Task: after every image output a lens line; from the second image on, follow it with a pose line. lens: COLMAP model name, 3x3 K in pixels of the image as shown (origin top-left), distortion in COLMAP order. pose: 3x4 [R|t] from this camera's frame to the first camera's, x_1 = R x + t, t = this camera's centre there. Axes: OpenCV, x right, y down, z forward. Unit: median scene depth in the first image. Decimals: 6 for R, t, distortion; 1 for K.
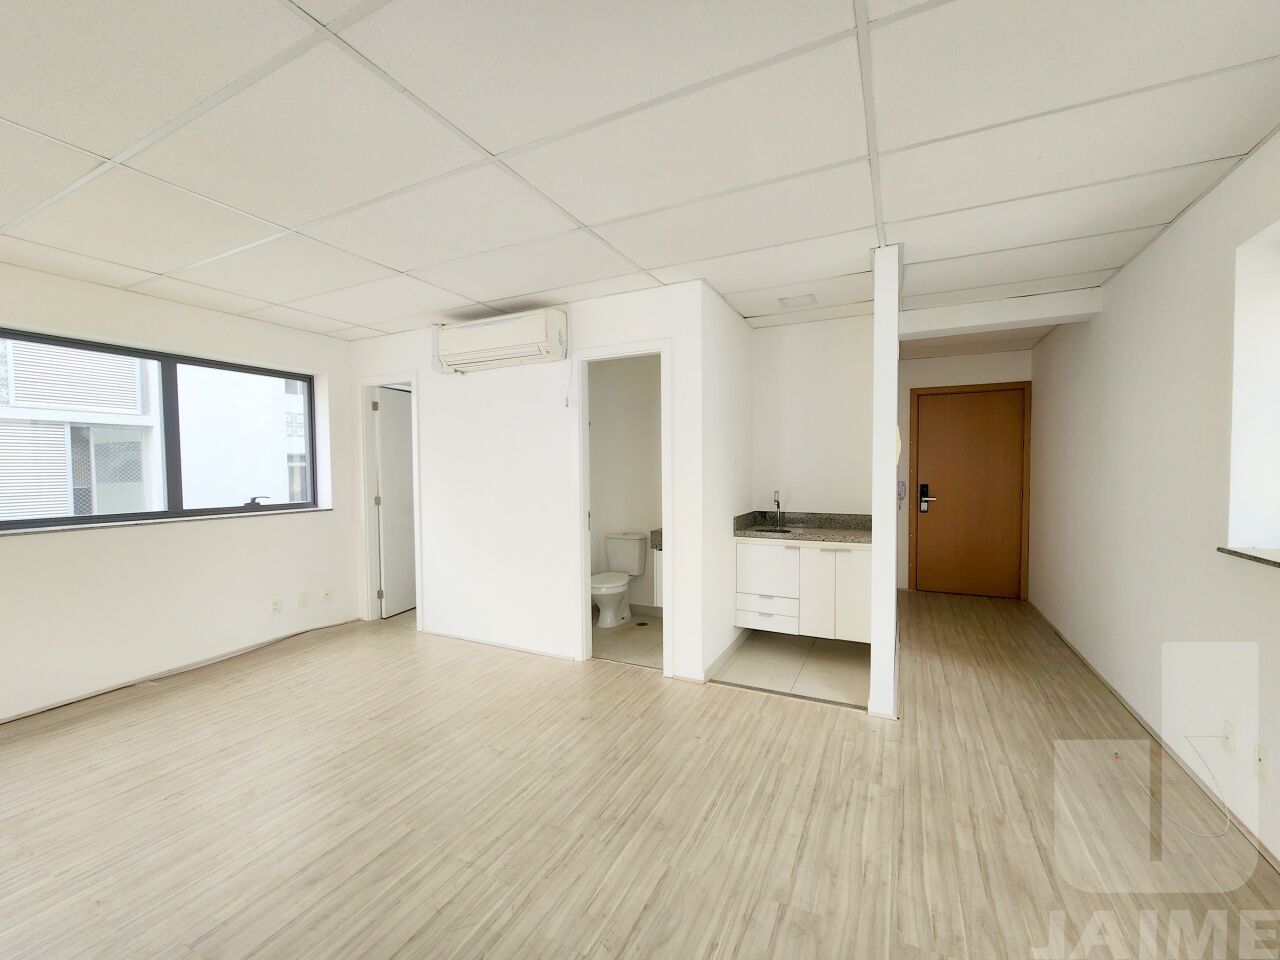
lens RADIAL K [[523.9, 0, 640.9], [0, 523.9, 487.3], [0, 0, 1]] dist [-0.002867, 0.001545]
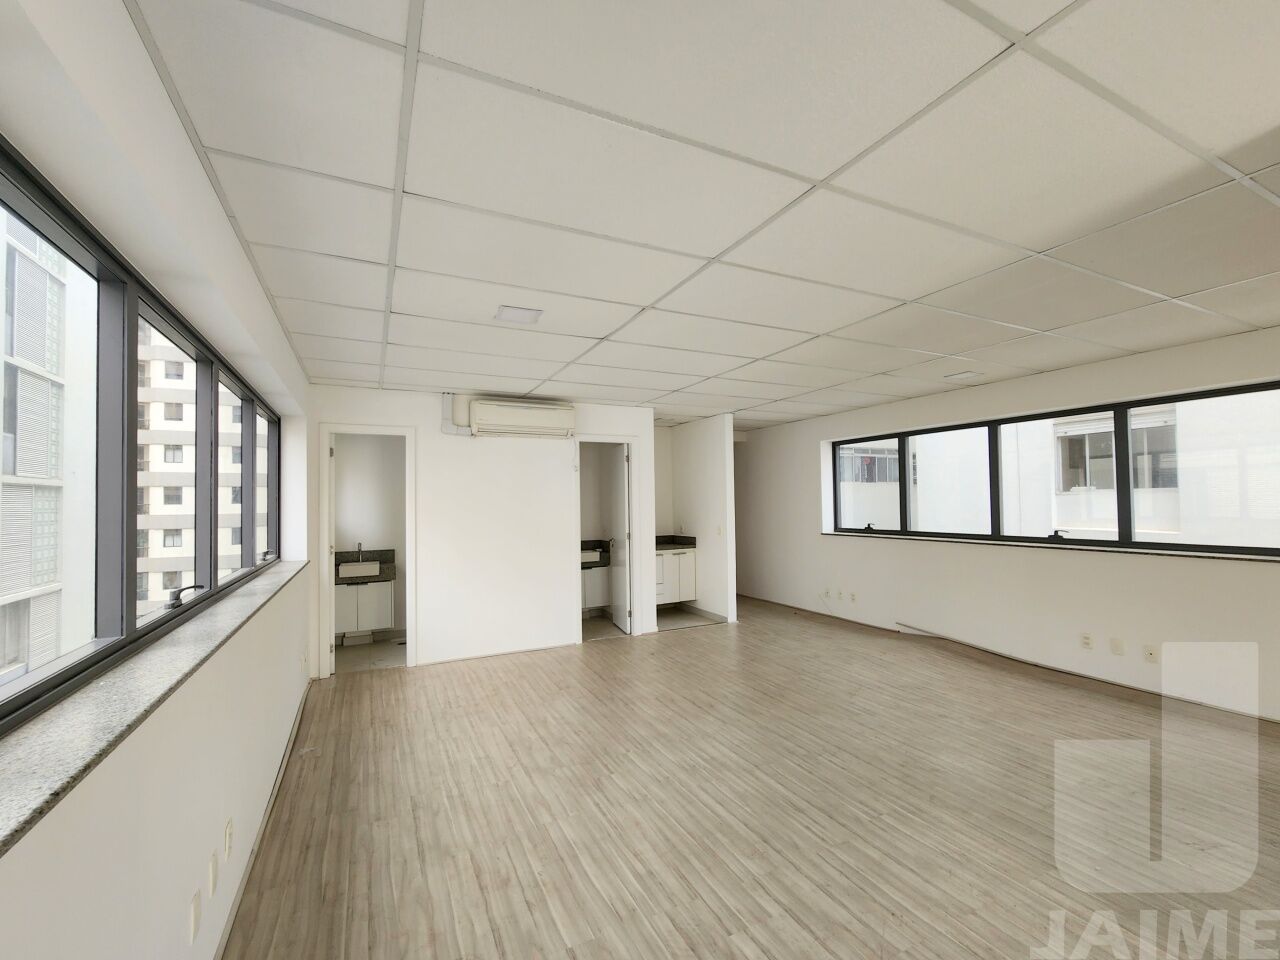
lens RADIAL K [[546.1, 0, 641.1], [0, 546.1, 488.0], [0, 0, 1]] dist [-0.000446, 0.000311]
pose [[0.605576, 0.018431, 0.795574, -1.244162], [0.040001, 0.997763, -0.053564, -0.014502], [-0.794781, 0.064261, 0.603484, -0.086074]]
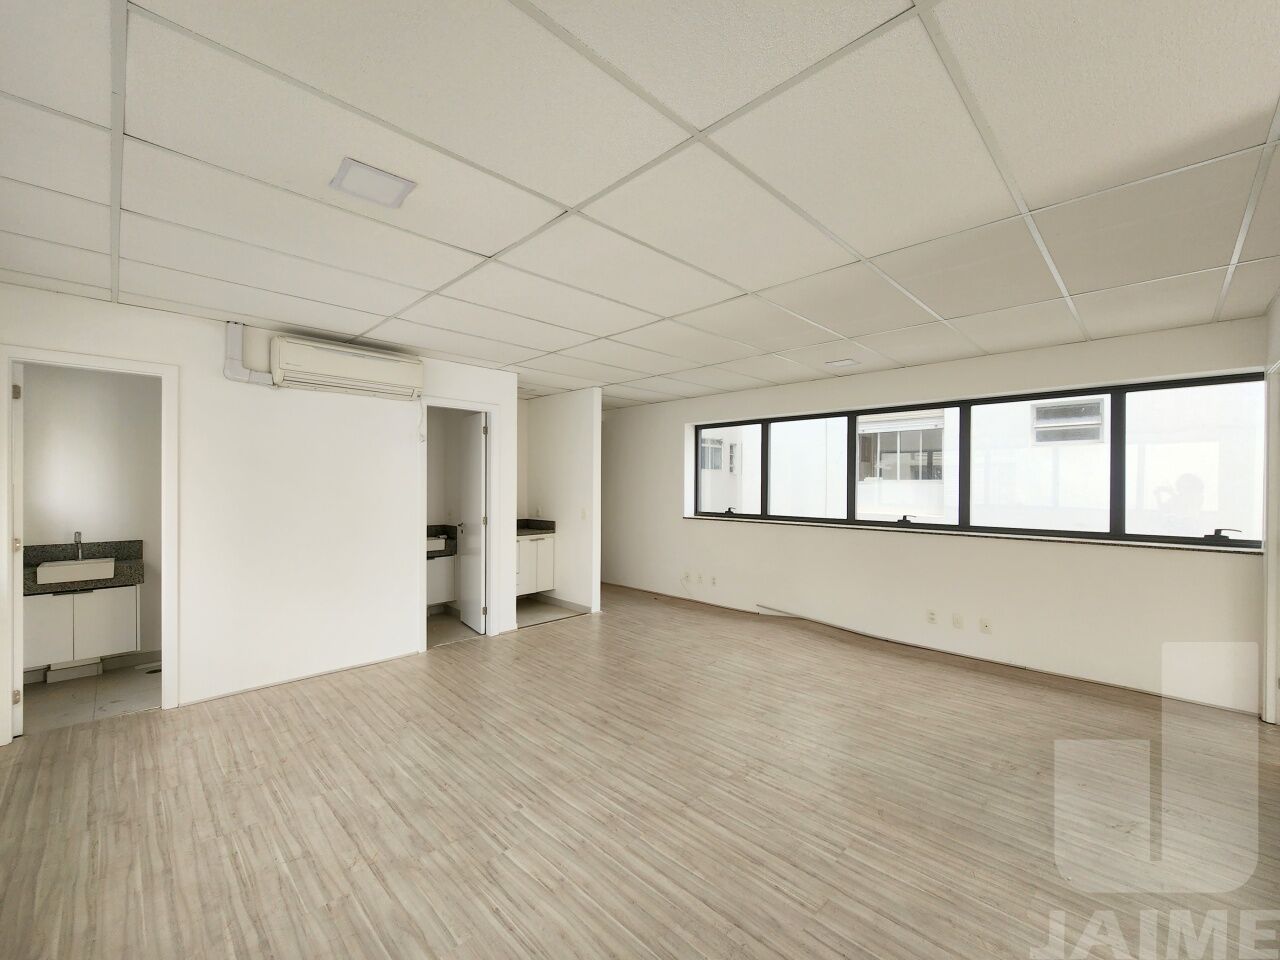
lens RADIAL K [[523.9, 0, 640.9], [0, 523.9, 487.3], [0, 0, 1]] dist [-0.002867, 0.001545]
pose [[0.315062, 0.003934, 0.949063, -1.110819], [0.027215, 0.999543, -0.013178, -0.017357], [-0.948681, 0.029981, 0.314811, 0.136280]]
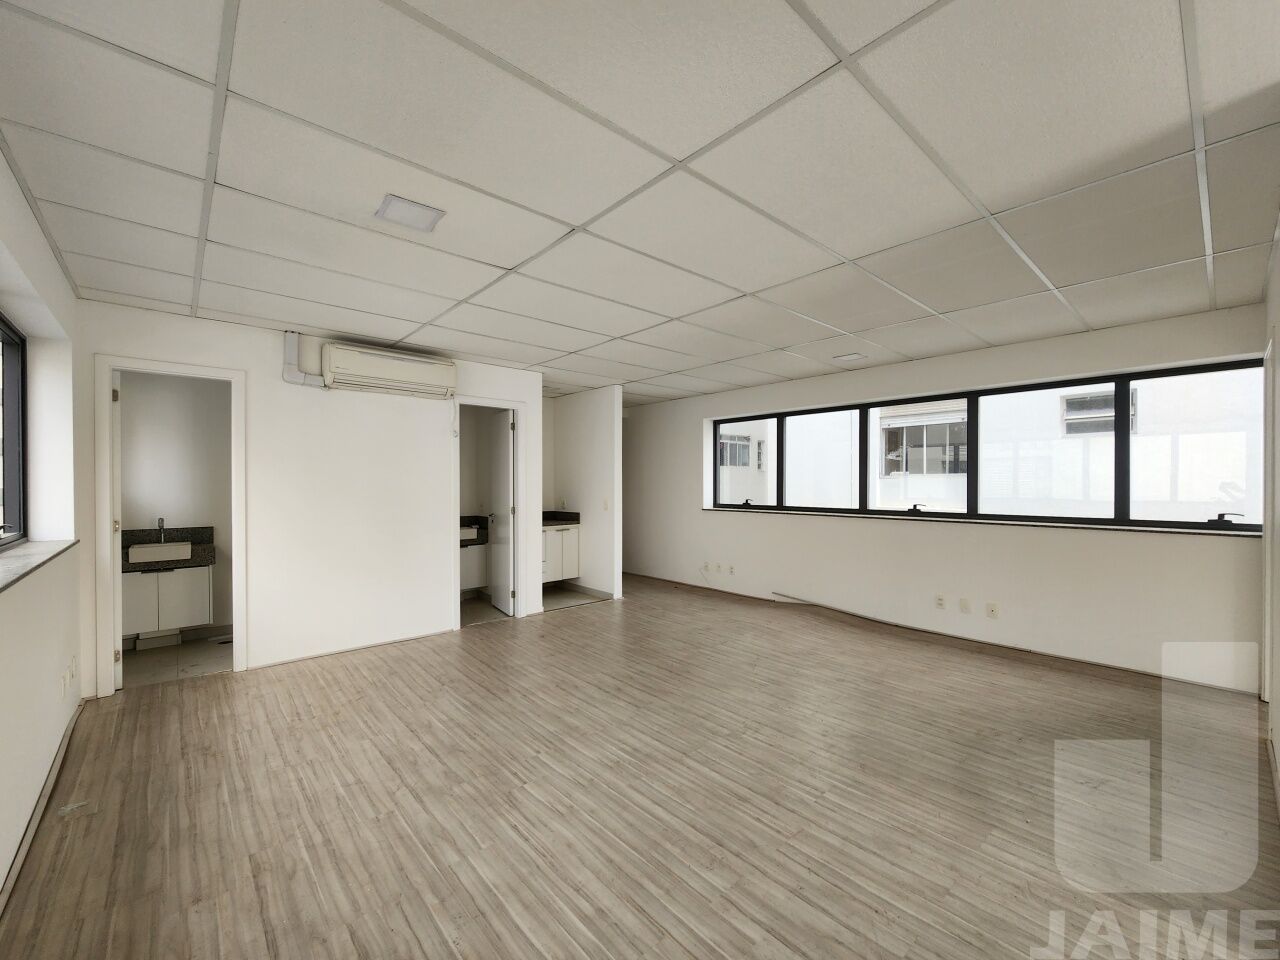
lens RADIAL K [[523.9, 0, 640.9], [0, 523.9, 487.3], [0, 0, 1]] dist [-0.002867, 0.001545]
pose [[0.372174, 0.000580, 0.928163, -1.171936], [0.031178, 0.999428, -0.013126, 0.005833], [-0.927639, 0.033824, 0.371943, 0.074110]]
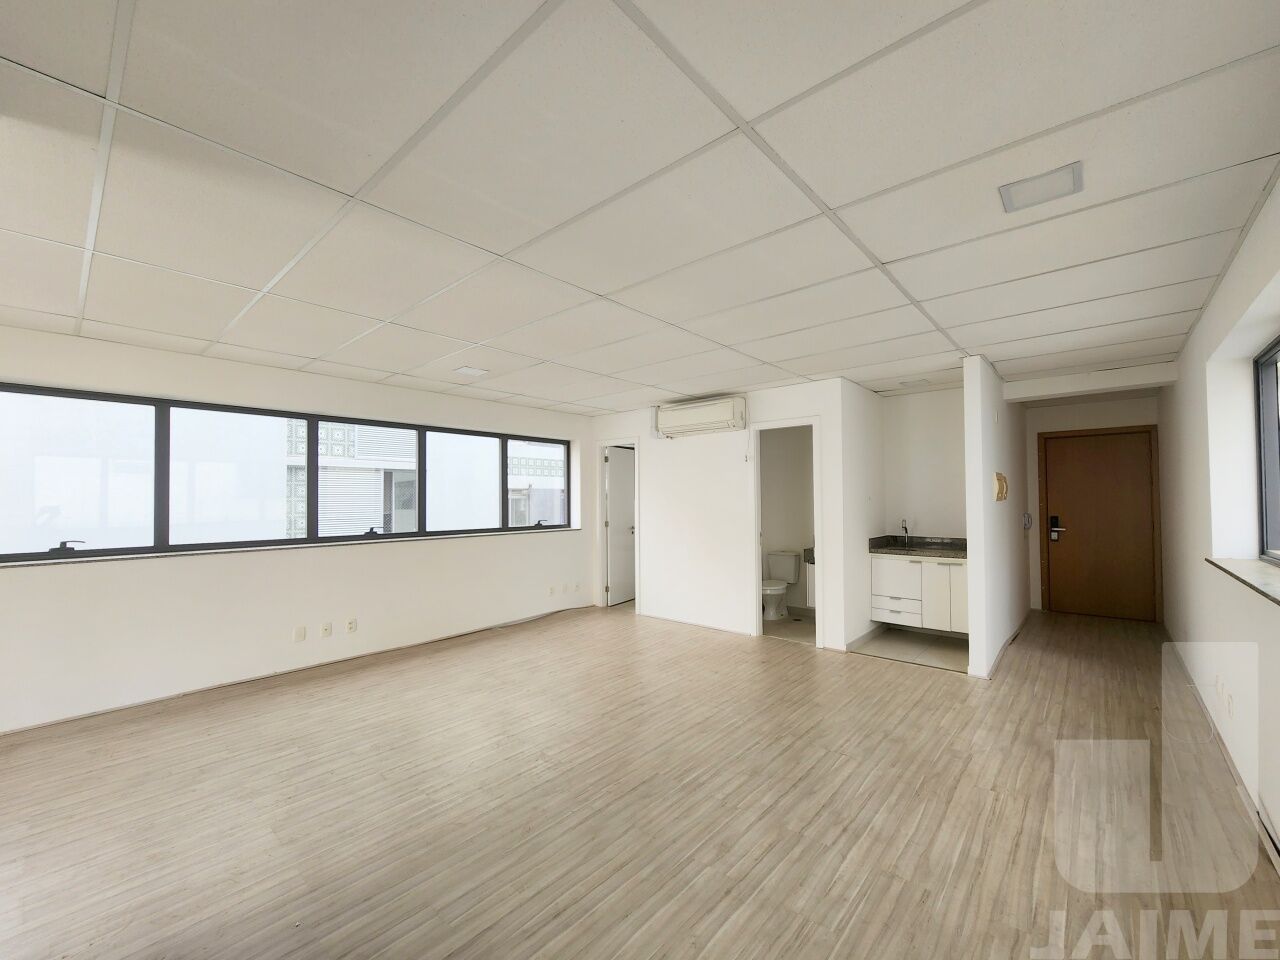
lens RADIAL K [[523.9, 0, 640.9], [0, 523.9, 487.3], [0, 0, 1]] dist [-0.002867, 0.001545]
pose [[0.965641, -0.004950, -0.259833, -0.042423], [-0.010088, 0.998351, -0.056511, 0.007082], [0.259684, 0.057190, 0.963999, -0.498733]]
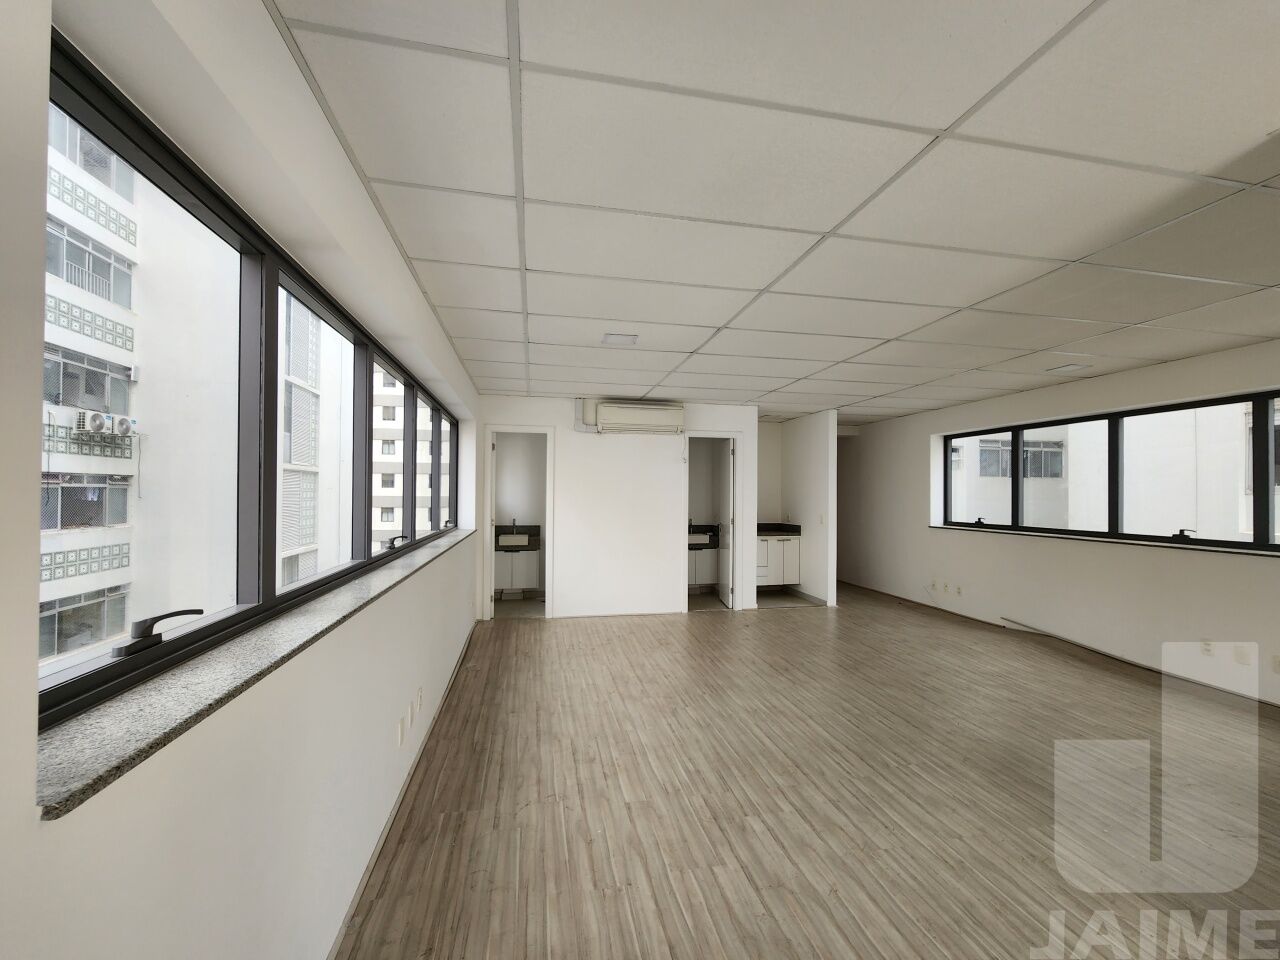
lens RADIAL K [[523.9, 0, 640.9], [0, 523.9, 487.3], [0, 0, 1]] dist [-0.002867, 0.001545]
pose [[0.788691, 0.020101, 0.614461, -1.285336], [0.009863, 0.998923, -0.045338, 0.002578], [-0.614711, 0.041818, 0.787643, -0.260566]]
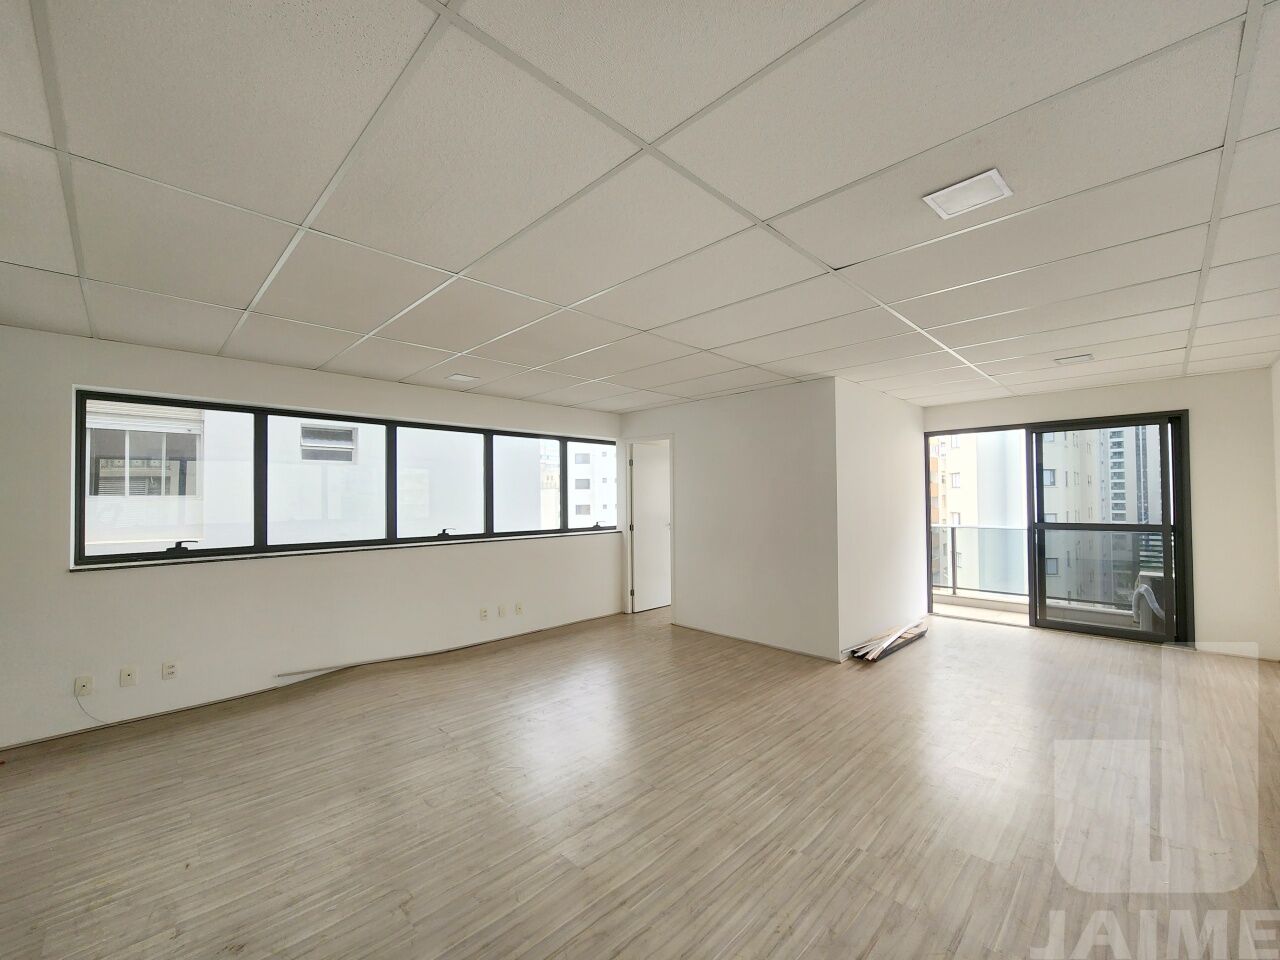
lens RADIAL K [[524.6, 0, 641.1], [0, 524.6, 487.5], [0, 0, 1]] dist [-0.003701, 0.000703]
pose [[-0.948141, 0.022915, 0.317023, -0.578260], [0.028287, 0.999524, 0.012352, -0.058986], [-0.316589, 0.020679, -0.948337, 1.096568]]
